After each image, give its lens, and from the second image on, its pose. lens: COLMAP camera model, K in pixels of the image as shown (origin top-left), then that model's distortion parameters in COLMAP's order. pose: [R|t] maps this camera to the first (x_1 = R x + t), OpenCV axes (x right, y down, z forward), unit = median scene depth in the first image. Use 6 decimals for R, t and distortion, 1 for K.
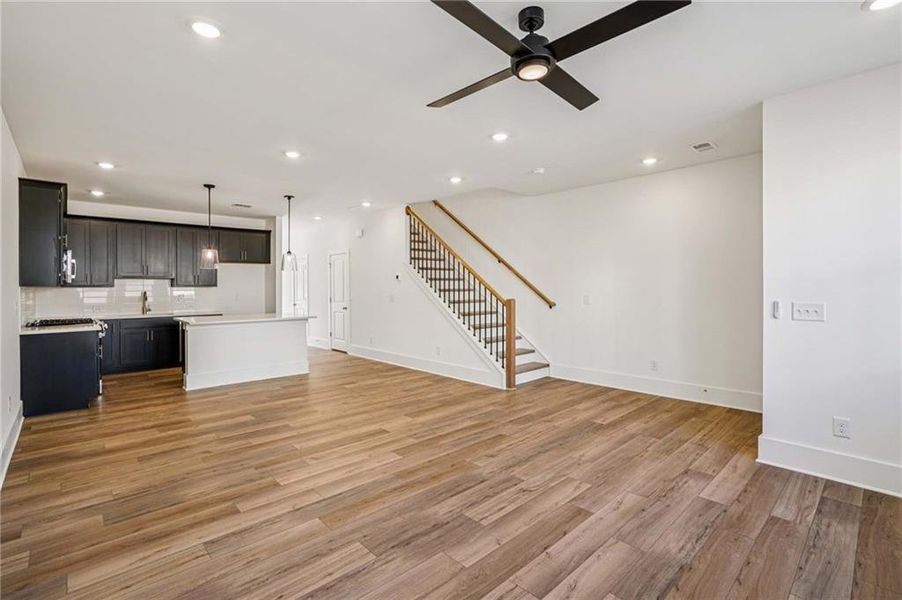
lens RADIAL K [[421.0, 0, 444.8], [0, 421.0, 283.6], [0, 0, 1]] dist [-0.043111, 0.016363]
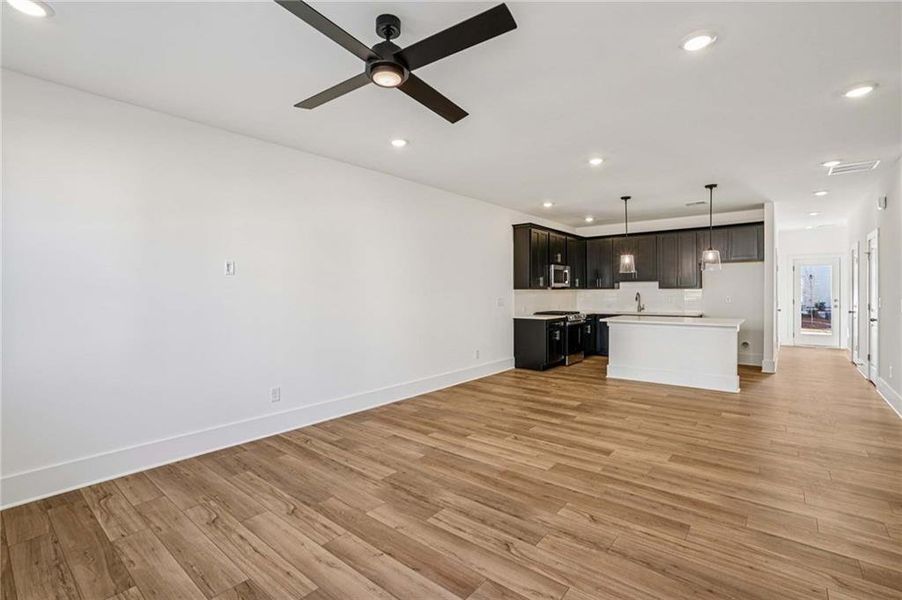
lens RADIAL K [[416.7, 0, 444.9], [0, 416.7, 292.8], [0, 0, 1]] dist [-0.051216, 0.019524]
pose [[0.123950, 0.007463, -0.992260, 0.767831], [0.014536, 0.999851, 0.009336, 0.001017], [0.992182, -0.015580, 0.123823, 0.634440]]
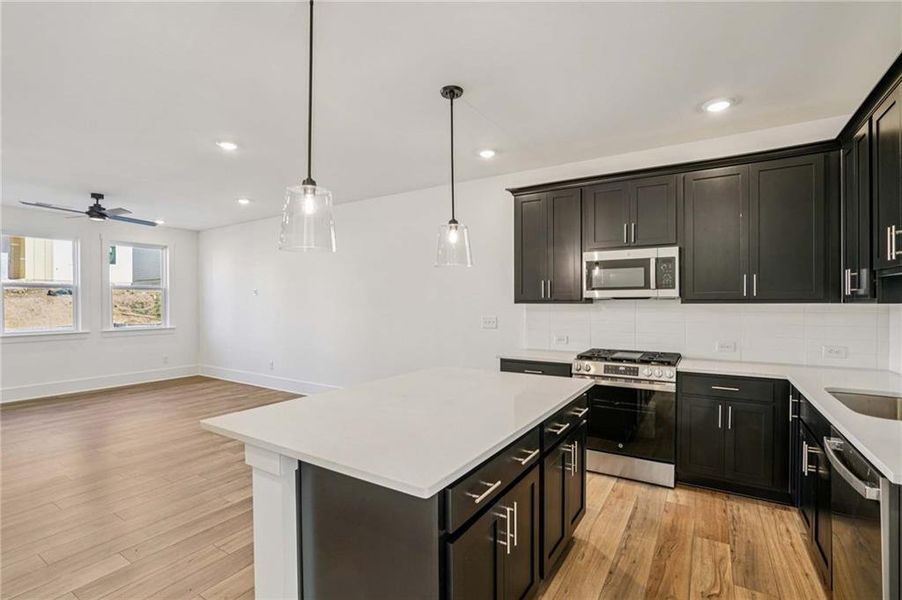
lens RADIAL K [[416.1, 0, 451.0], [0, 416.1, 300.0], [0, 0, 1]] dist [-0.002372, -0.000384]
pose [[-0.967446, 0.007299, -0.252971, -0.738258], [0.010310, 0.999891, -0.010582, 0.010094], [0.252866, -0.012845, -0.967416, 2.429079]]
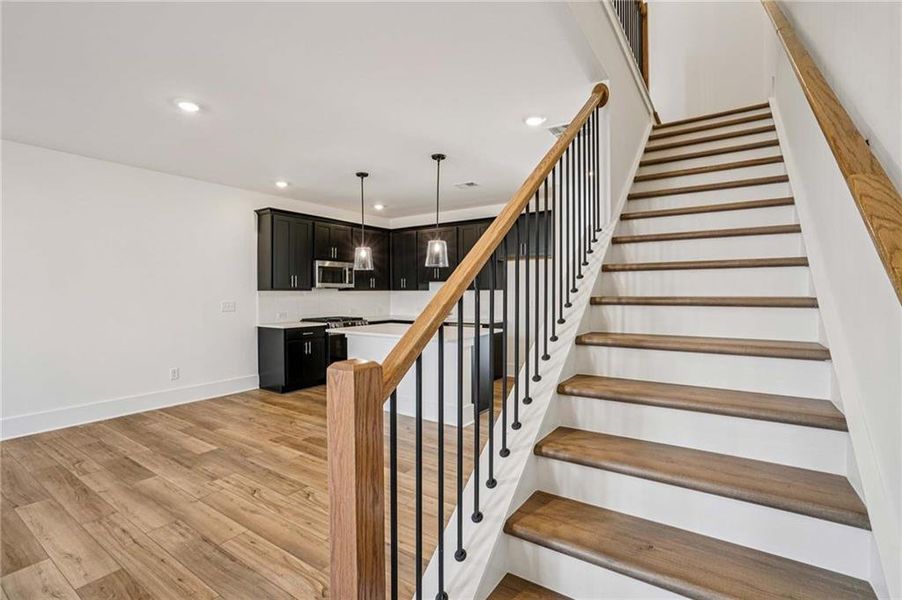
lens RADIAL K [[416.7, 0, 444.9], [0, 416.7, 292.8], [0, 0, 1]] dist [-0.051216, 0.019524]
pose [[0.224268, 0.005258, -0.974513, 0.530239], [0.012692, 0.999885, 0.008316, 0.012732], [0.974445, -0.014234, 0.224175, 1.610816]]
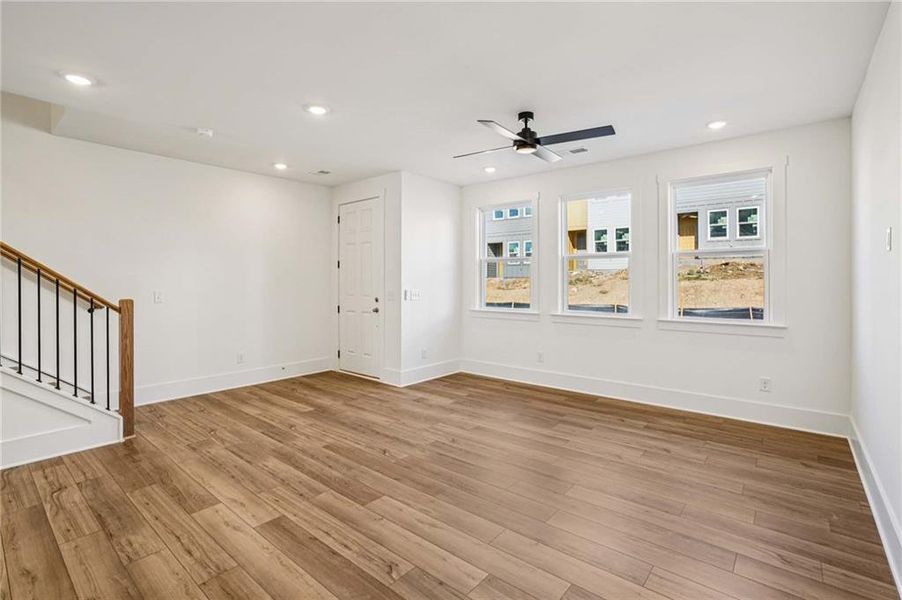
lens RADIAL K [[421.0, 0, 444.8], [0, 421.0, 283.6], [0, 0, 1]] dist [-0.043111, 0.016363]
pose [[-0.119674, -0.000859, 0.992813, -0.863099], [-0.010457, 0.999945, -0.000396, 0.012801], [-0.992758, -0.010429, -0.119677, 0.949802]]
